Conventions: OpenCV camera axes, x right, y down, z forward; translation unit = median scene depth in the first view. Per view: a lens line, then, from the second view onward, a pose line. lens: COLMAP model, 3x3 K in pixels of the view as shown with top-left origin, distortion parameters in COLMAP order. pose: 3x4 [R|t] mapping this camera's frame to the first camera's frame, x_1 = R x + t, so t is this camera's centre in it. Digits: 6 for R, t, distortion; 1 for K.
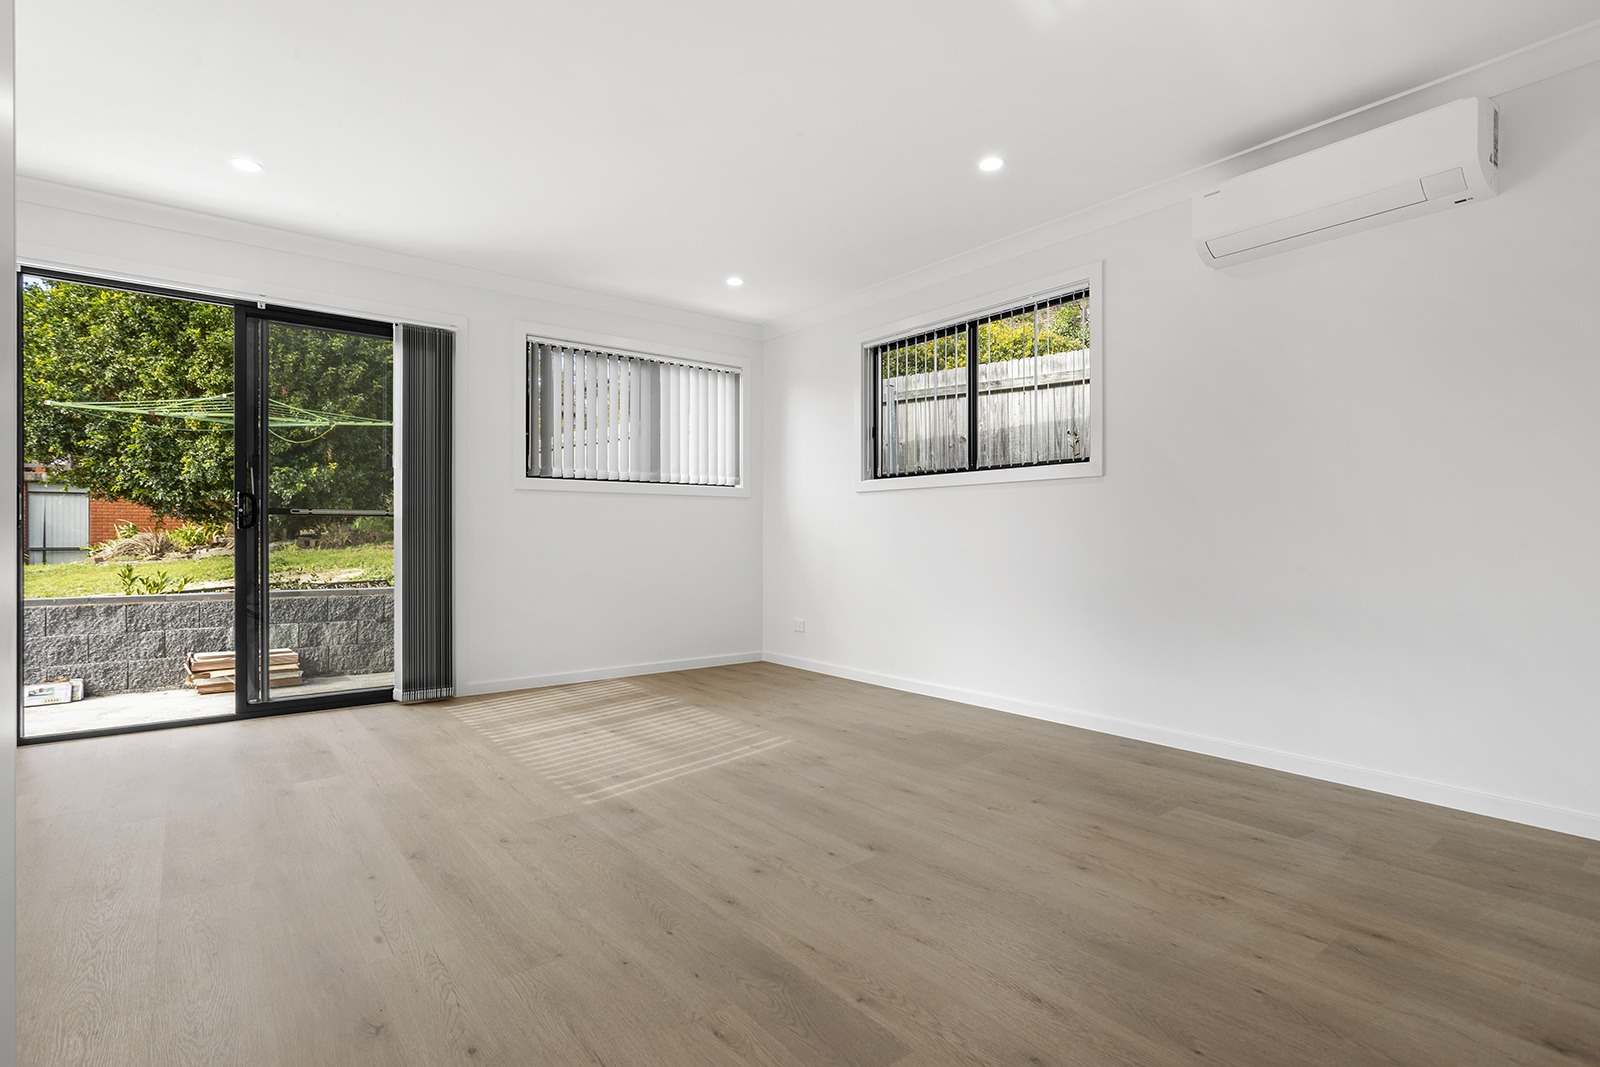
lens RADIAL K [[773.2, 0, 791.3], [0, 773.2, 533.3], [0, 0, 1]] dist [-0.033596, 0.022929]
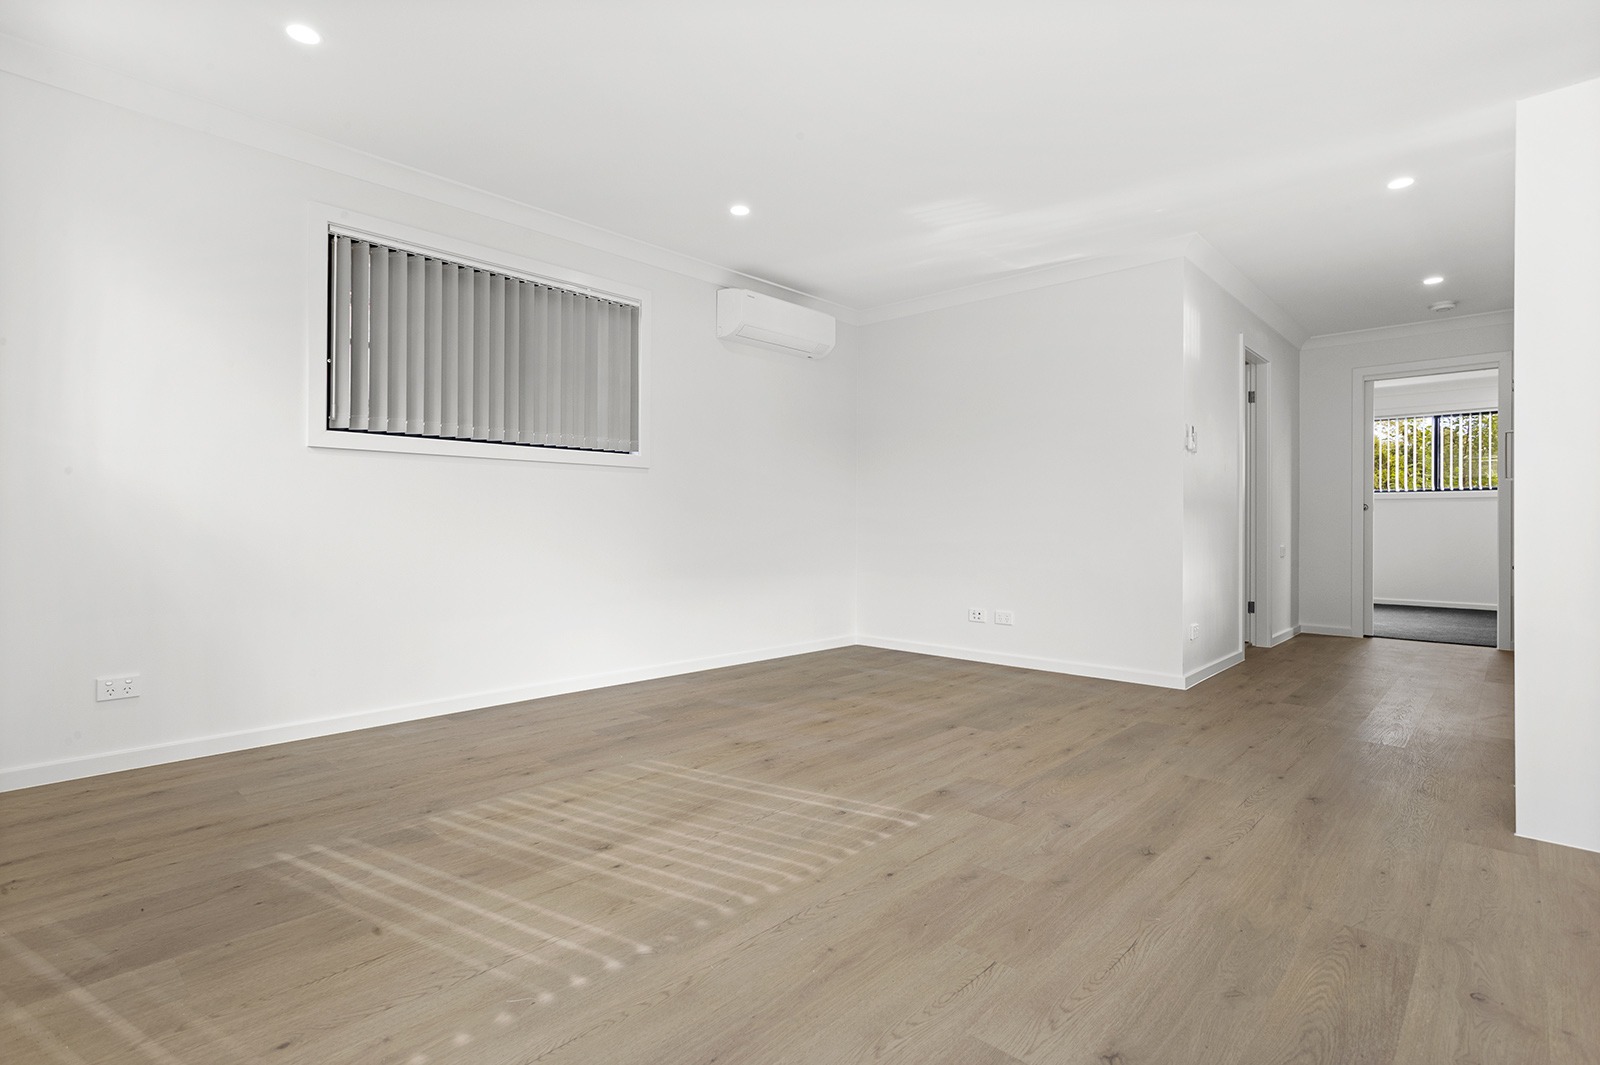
lens RADIAL K [[764.5, 0, 789.8], [0, 764.5, 523.8], [0, 0, 1]] dist [-0.001208, 0.000633]
pose [[-0.141179, 0.003568, 0.989978, -0.705433], [-0.005803, 0.999973, -0.004431, 0.014135], [-0.989967, -0.006370, -0.141155, 0.817141]]
